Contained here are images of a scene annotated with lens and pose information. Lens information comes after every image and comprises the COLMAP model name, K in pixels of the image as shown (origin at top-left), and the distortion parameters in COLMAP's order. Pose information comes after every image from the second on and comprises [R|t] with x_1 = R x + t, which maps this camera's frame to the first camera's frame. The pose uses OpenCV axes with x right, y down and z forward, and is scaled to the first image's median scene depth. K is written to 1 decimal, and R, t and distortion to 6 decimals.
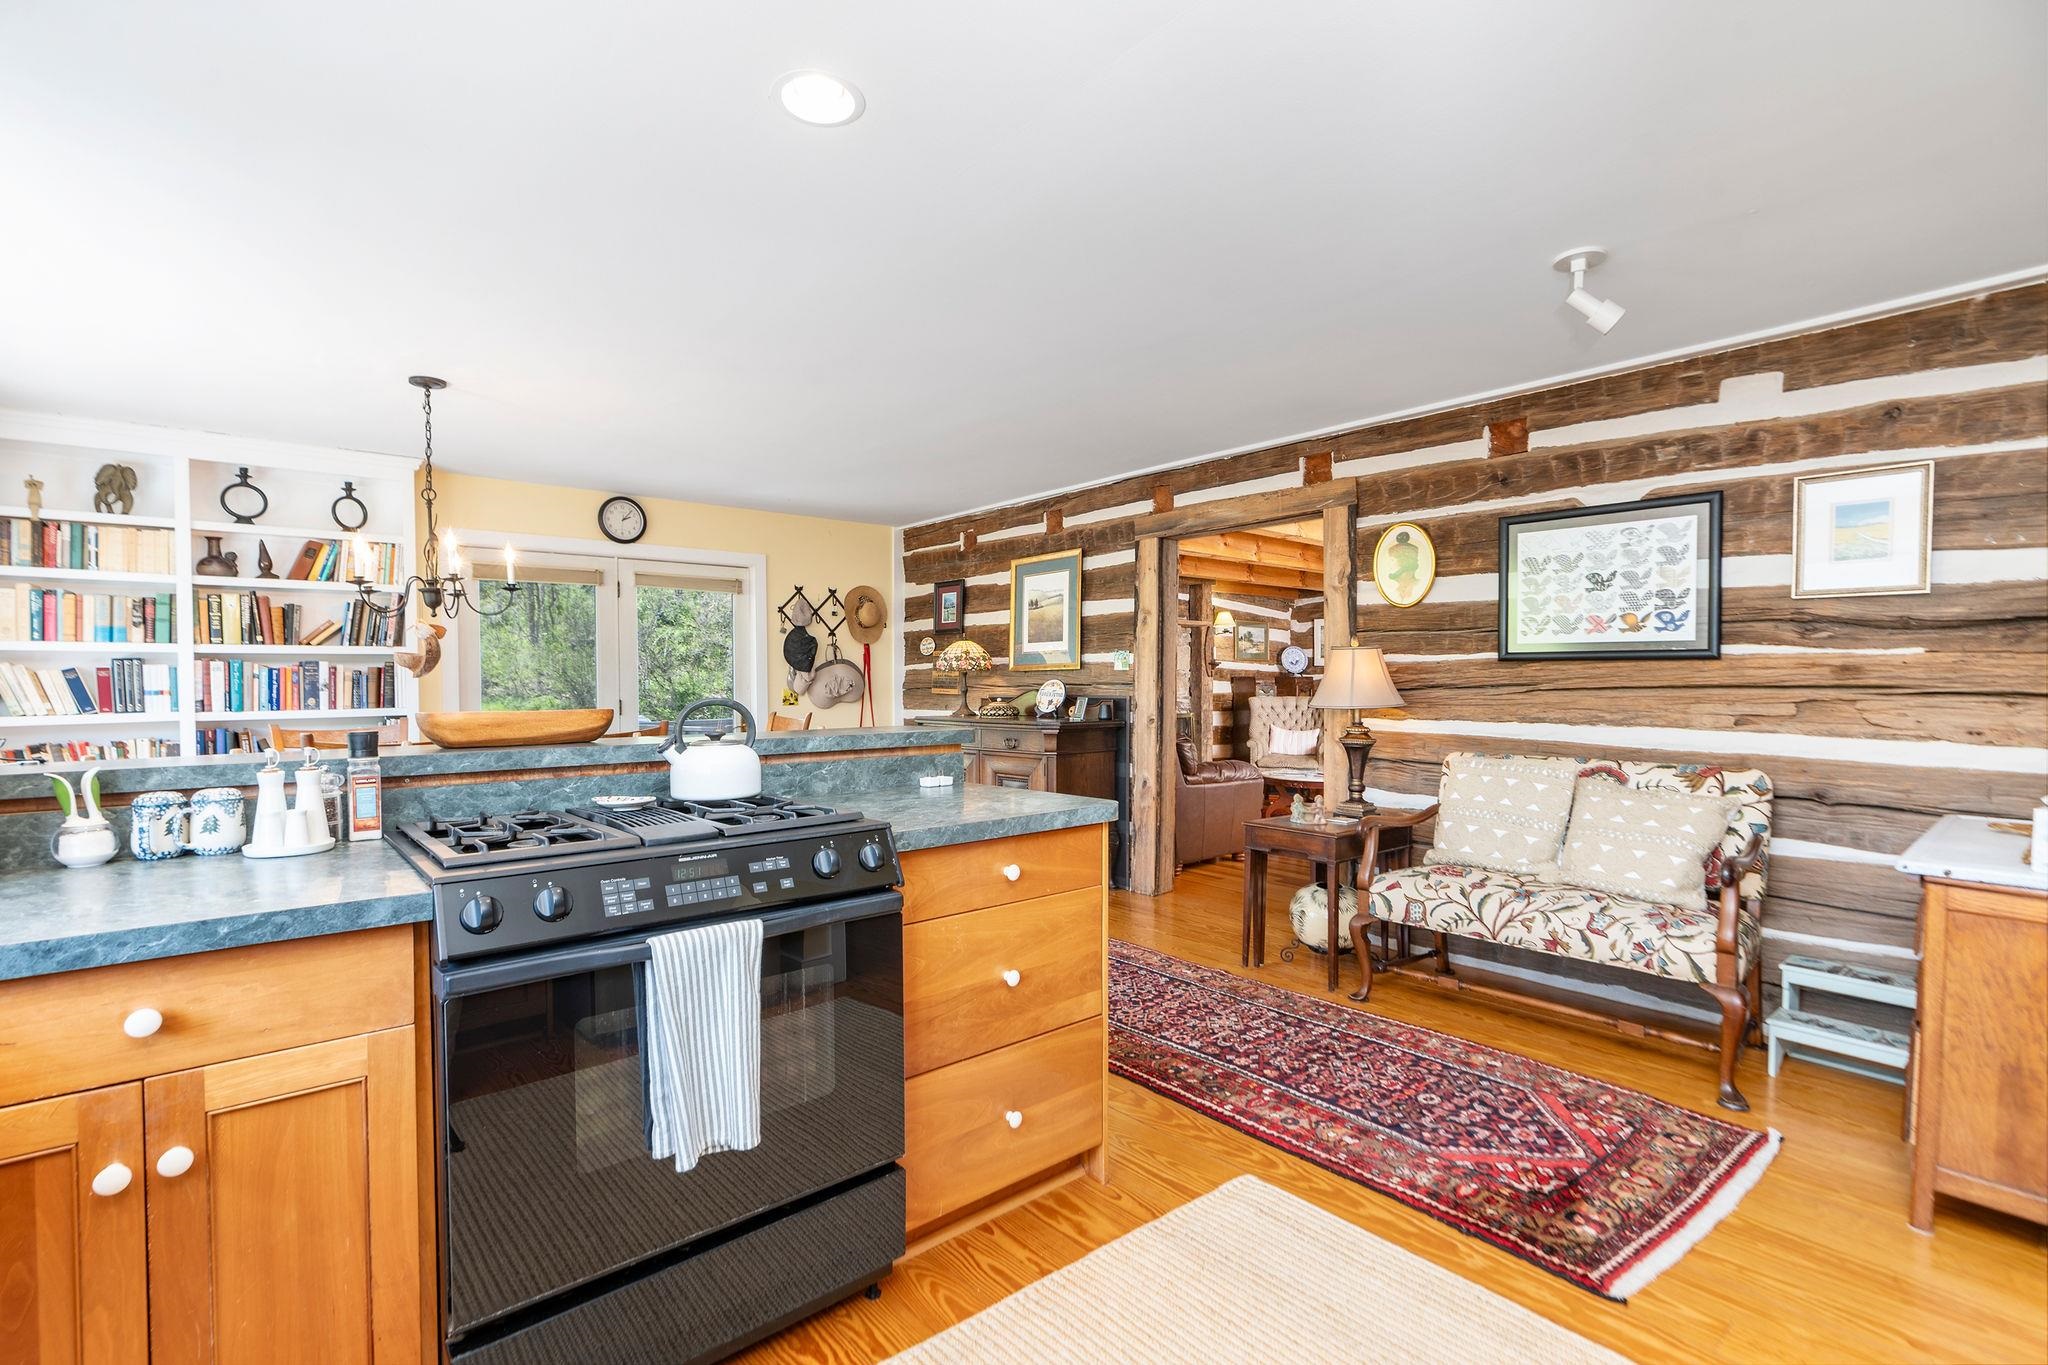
lens RADIAL K [[935.8, 0, 1019.0], [0, 935.8, 701.9], [0, 0, 1]] dist [0.000503, 0.000057]
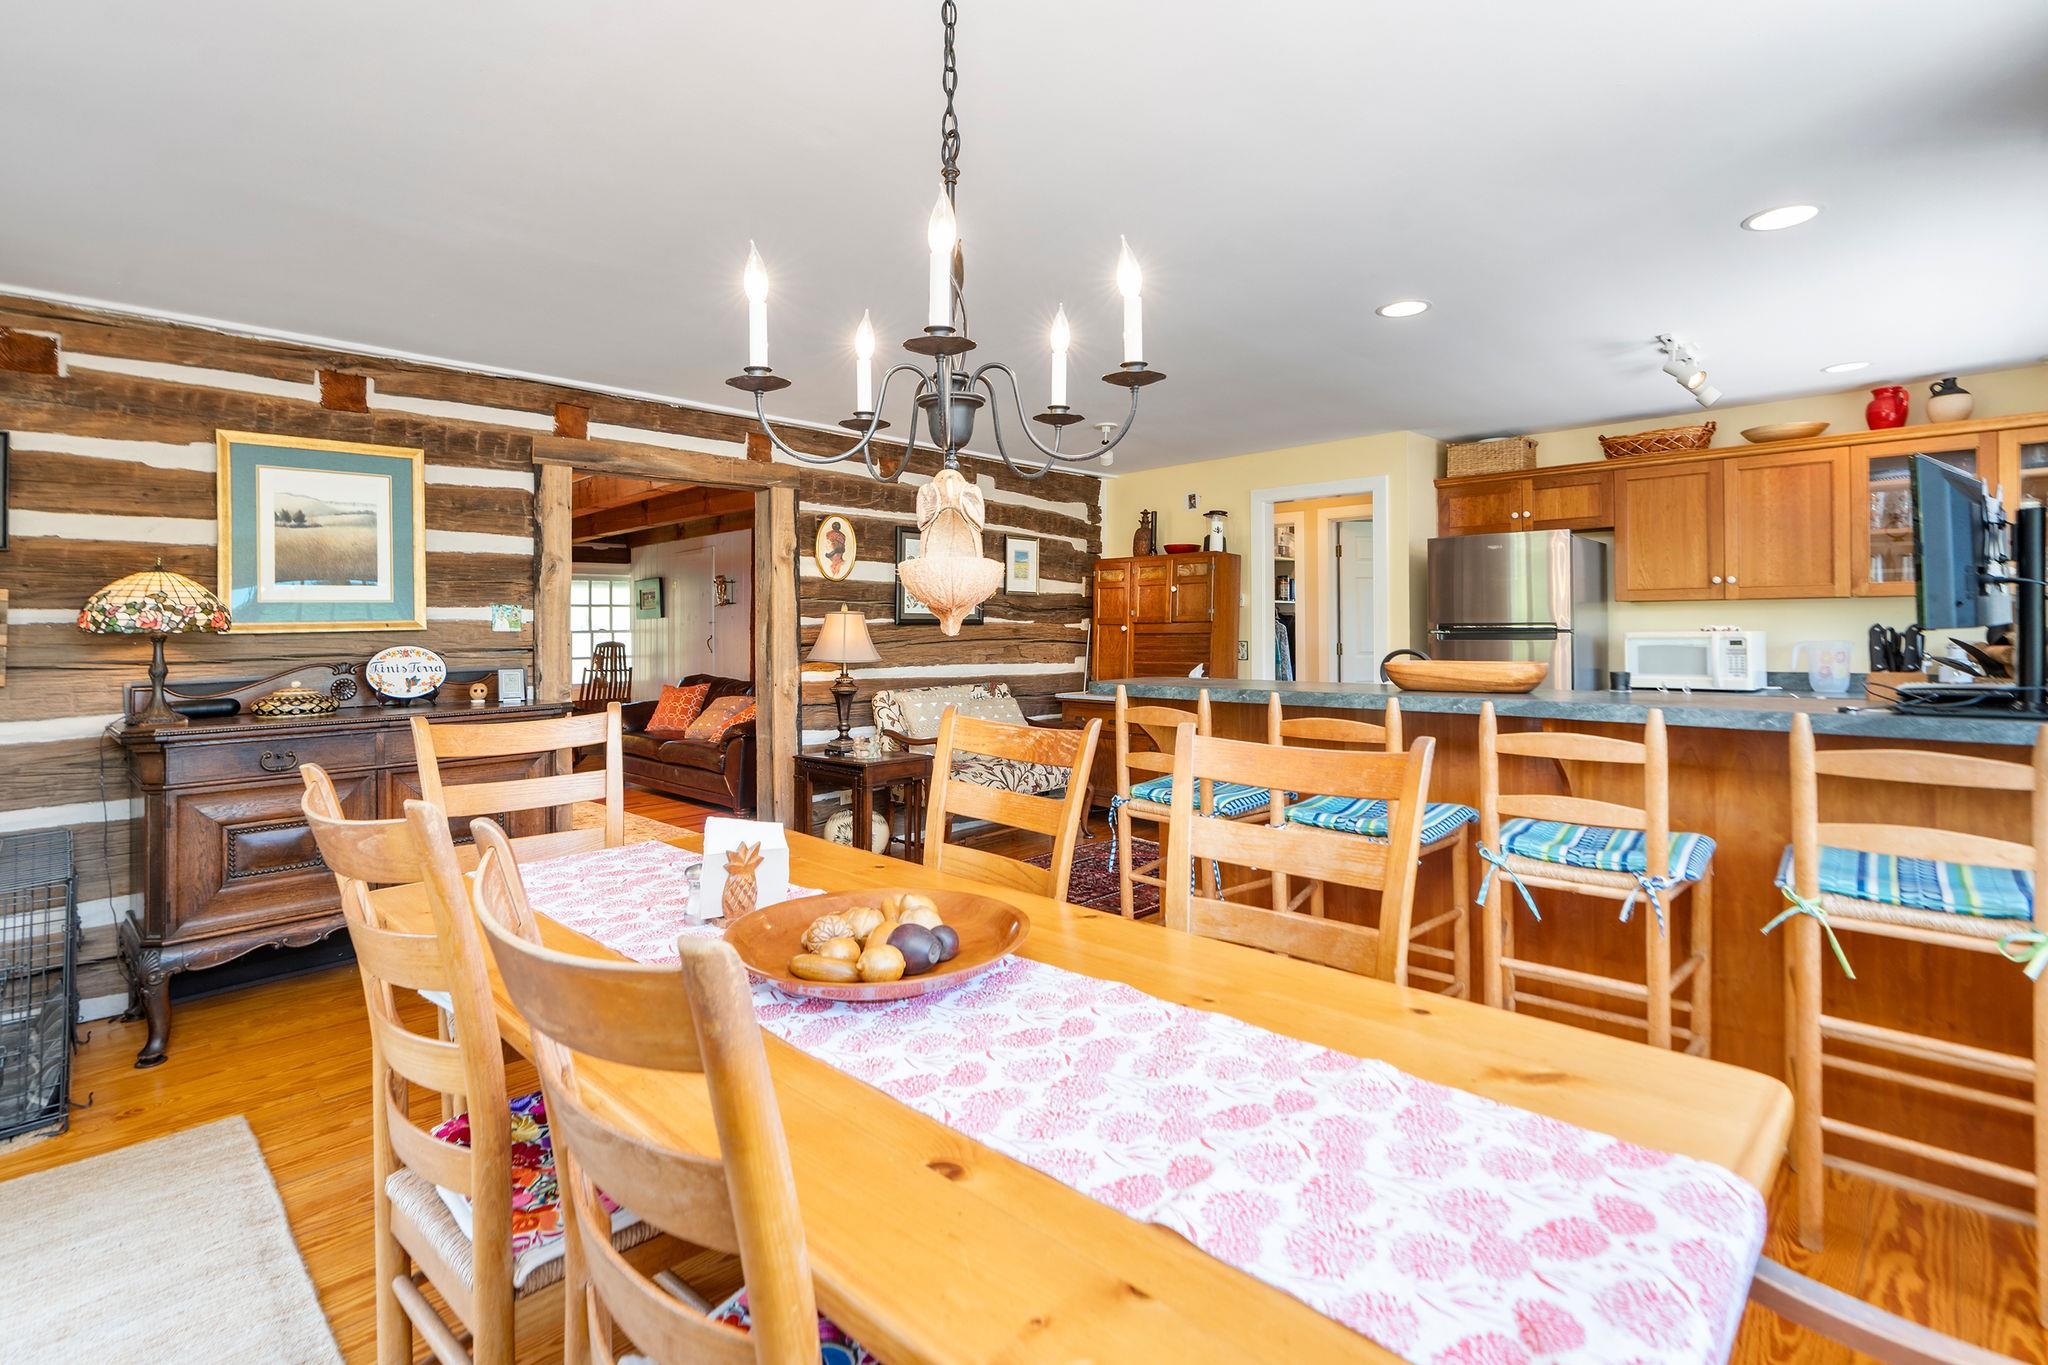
lens RADIAL K [[938.6, 0, 1023.5], [0, 938.6, 626.8], [0, 0, 1]] dist [-0.000078, -0.000100]
pose [[-0.093251, 0.002863, 0.995638, -0.755562], [0.033331, 0.999444, 0.000248, -0.027375], [-0.995085, 0.033208, -0.093295, 0.751602]]
